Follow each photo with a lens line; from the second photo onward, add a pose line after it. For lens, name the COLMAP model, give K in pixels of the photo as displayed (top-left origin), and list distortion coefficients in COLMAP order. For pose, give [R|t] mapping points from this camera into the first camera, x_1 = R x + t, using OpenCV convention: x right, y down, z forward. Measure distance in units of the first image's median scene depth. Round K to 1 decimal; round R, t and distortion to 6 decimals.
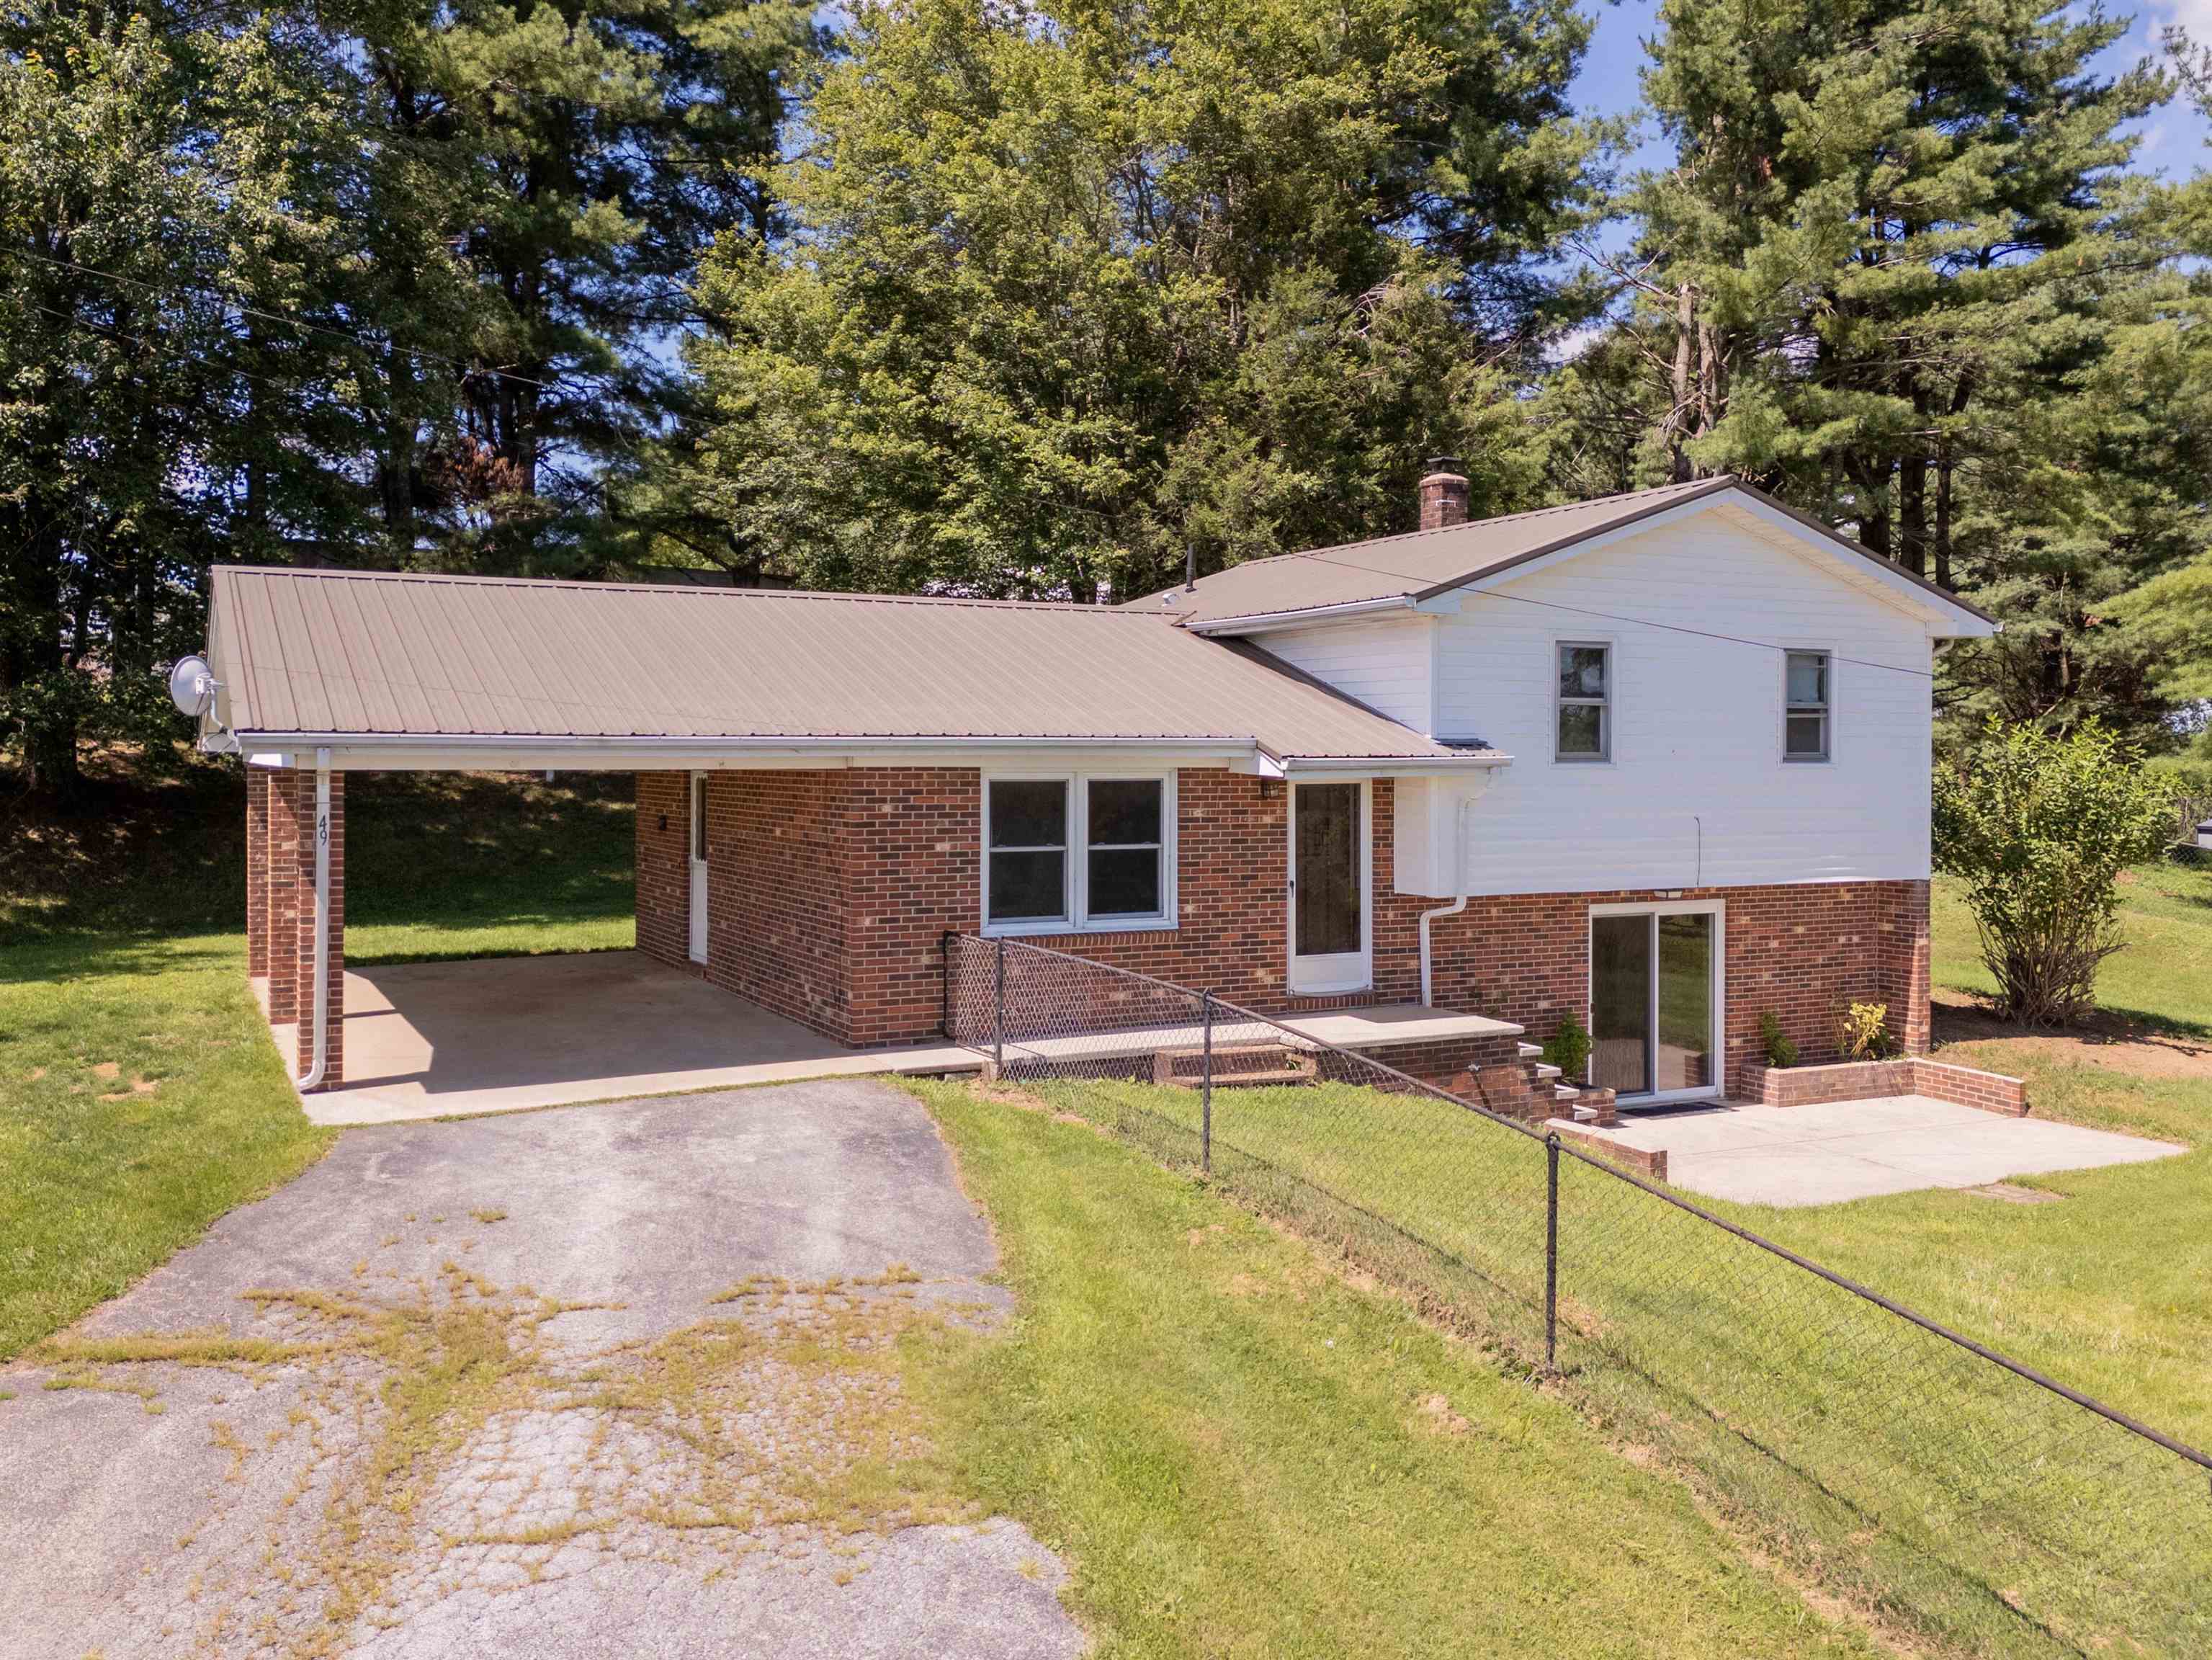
lens RADIAL K [[1708.0, 0, 1007.9], [0, 1708.0, 820.7], [0, 0, 1]] dist [0.041545, -0.003268]
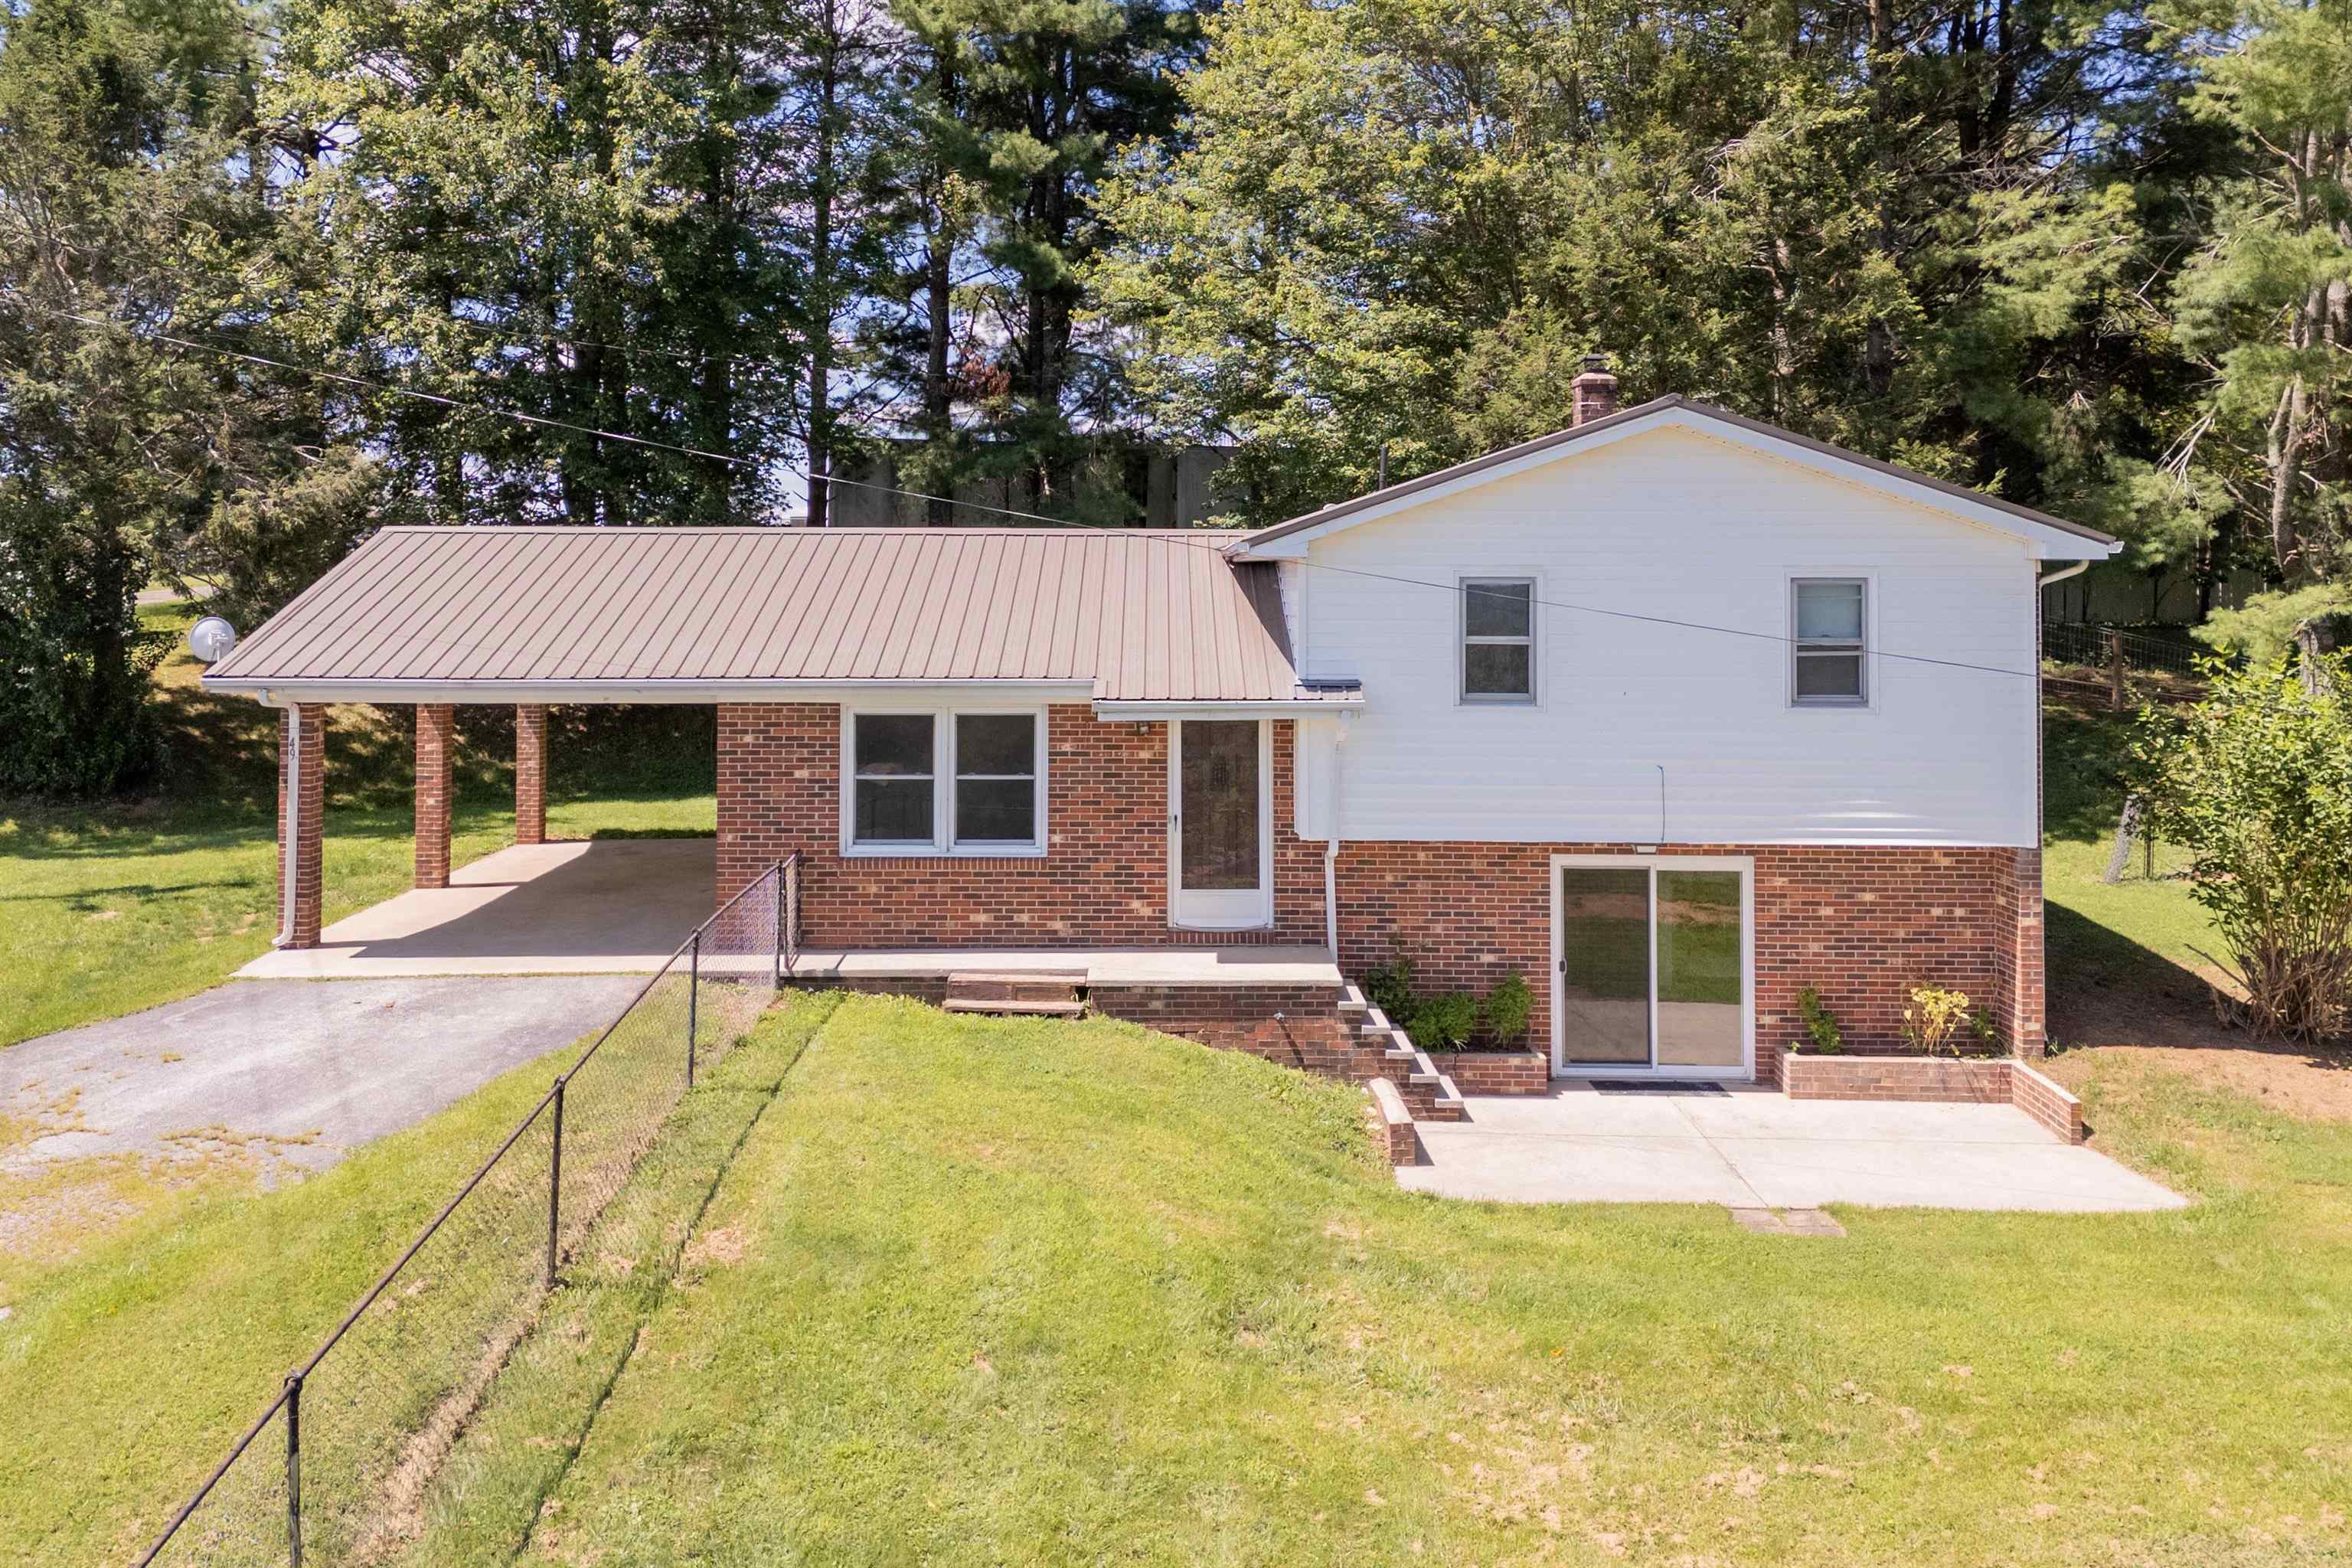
lens RADIAL K [[1859.0, 0, 1162.6], [0, 1859.0, 607.4], [0, 0, 1]] dist [0.079680, -0.070799]
pose [[0.908804, 0.005940, -0.417181, 0.621494], [-0.018537, 0.999486, -0.026149, -0.059818], [0.416812, 0.031498, 0.908447, -0.016227]]
